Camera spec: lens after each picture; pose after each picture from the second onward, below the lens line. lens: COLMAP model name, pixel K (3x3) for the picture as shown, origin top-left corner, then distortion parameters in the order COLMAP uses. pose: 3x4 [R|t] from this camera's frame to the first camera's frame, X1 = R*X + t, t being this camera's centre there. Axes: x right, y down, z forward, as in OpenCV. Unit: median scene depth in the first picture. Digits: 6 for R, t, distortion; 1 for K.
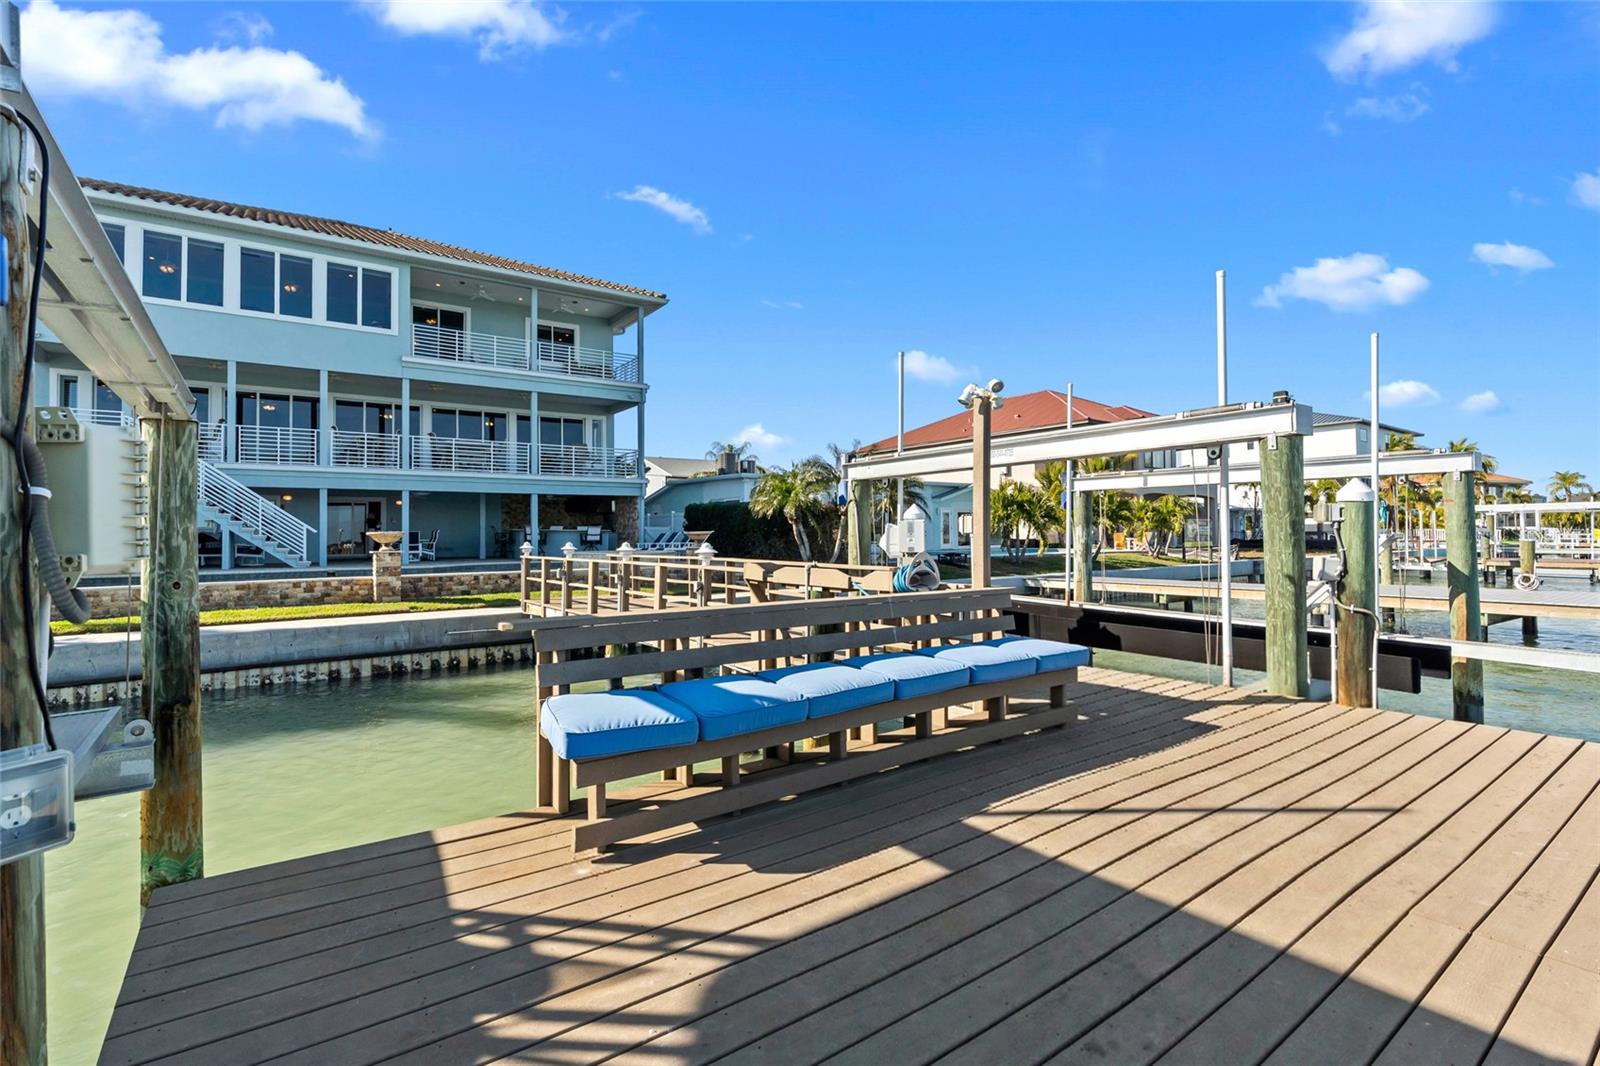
lens RADIAL K [[724.1, 0, 800.0], [0, 724.1, 533.0], [0, 0, 1]] dist [-0.004376, -0.000362]
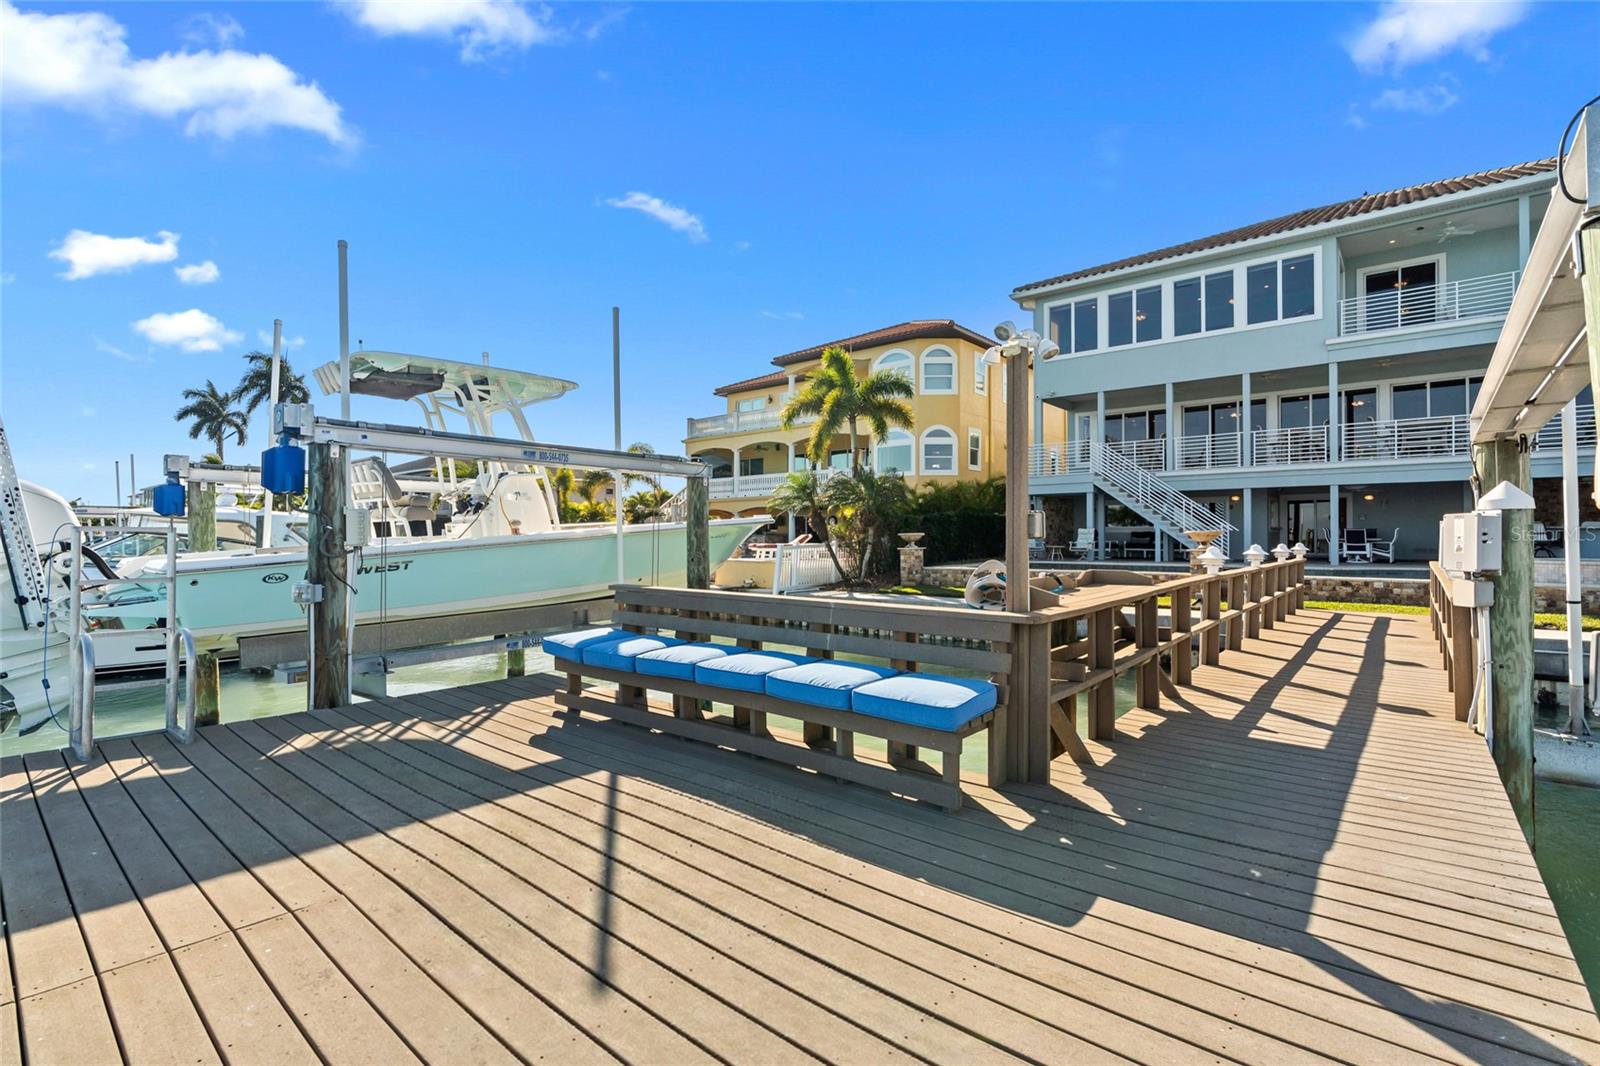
lens RADIAL K [[724.1, 0, 800.0], [0, 724.1, 533.0], [0, 0, 1]] dist [-0.004376, -0.000362]
pose [[0.251101, 0.004667, -0.967950, 0.253941], [-0.000368, 0.999989, 0.004727, -0.002176], [0.967961, -0.000831, 0.251100, 0.171842]]
